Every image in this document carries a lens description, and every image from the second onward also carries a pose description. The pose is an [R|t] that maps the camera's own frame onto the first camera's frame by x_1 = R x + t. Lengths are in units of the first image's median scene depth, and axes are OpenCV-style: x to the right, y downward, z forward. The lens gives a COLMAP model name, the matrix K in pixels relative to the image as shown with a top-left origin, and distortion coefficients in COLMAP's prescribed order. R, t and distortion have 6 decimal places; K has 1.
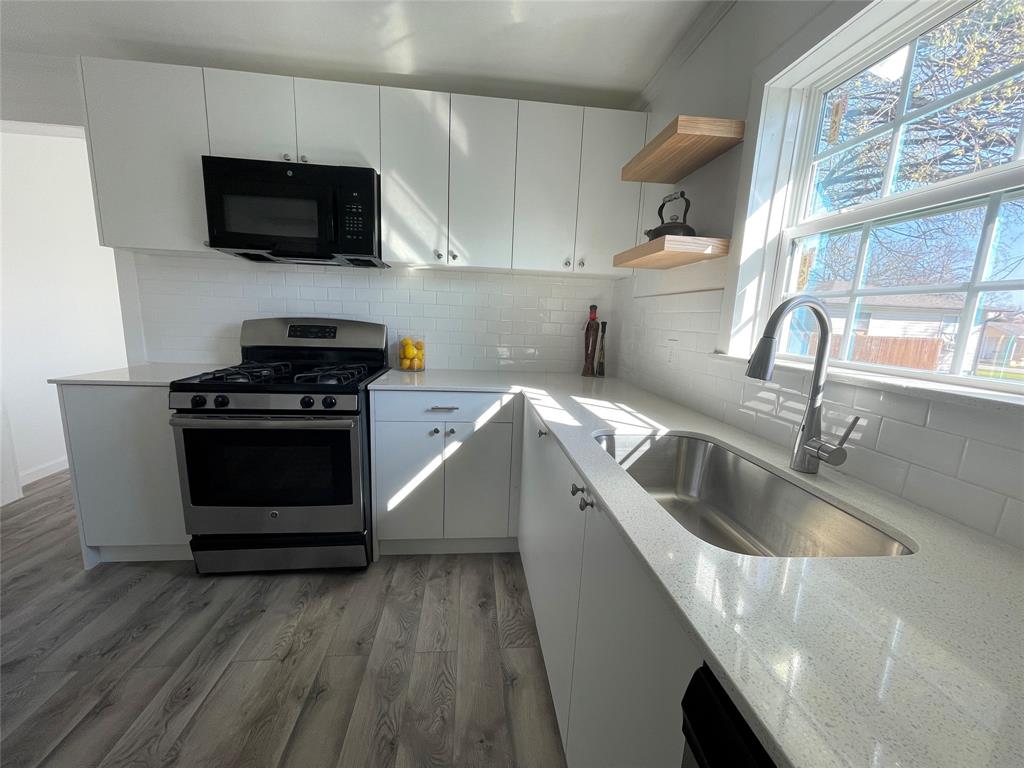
lens RADIAL K [[417.1, 0, 510.5], [0, 417.1, 390.2], [0, 0, 1]] dist [-0.001097, 0.001519]
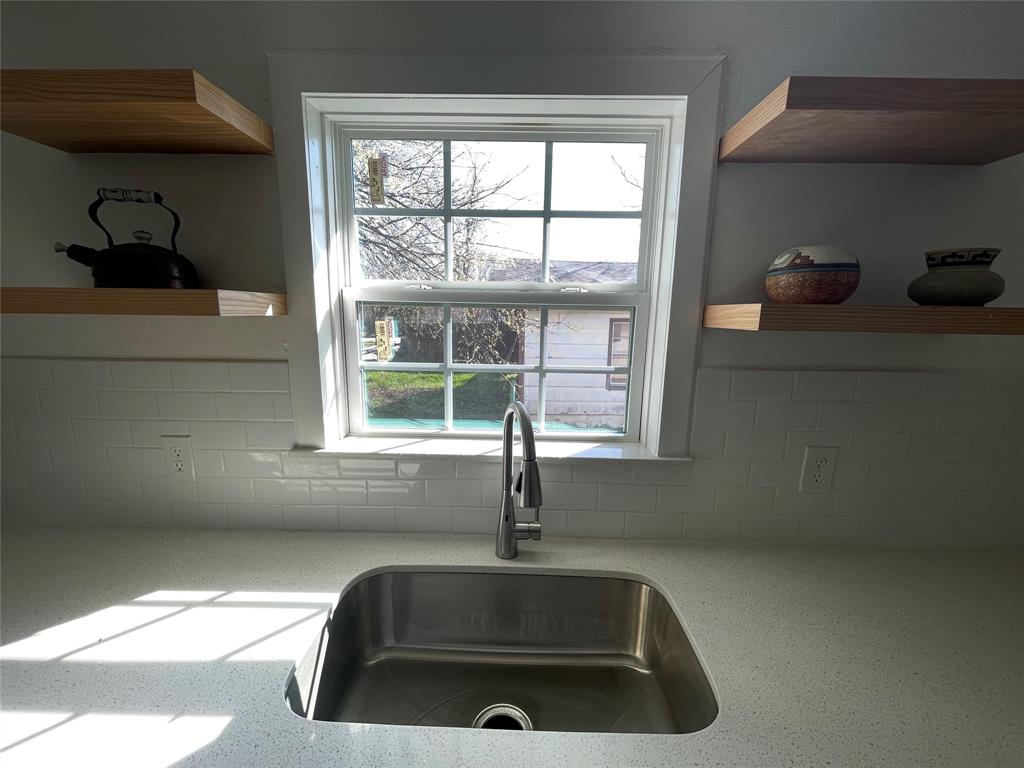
lens RADIAL K [[417.1, 0, 515.1], [0, 417.1, 391.1], [0, 0, 1]] dist [-0.001097, 0.001519]
pose [[0.118257, -0.220397, 0.968215, -0.135794], [0.164640, 0.965913, 0.199764, -0.257129], [-0.979239, 0.135783, 0.150512, 0.489423]]
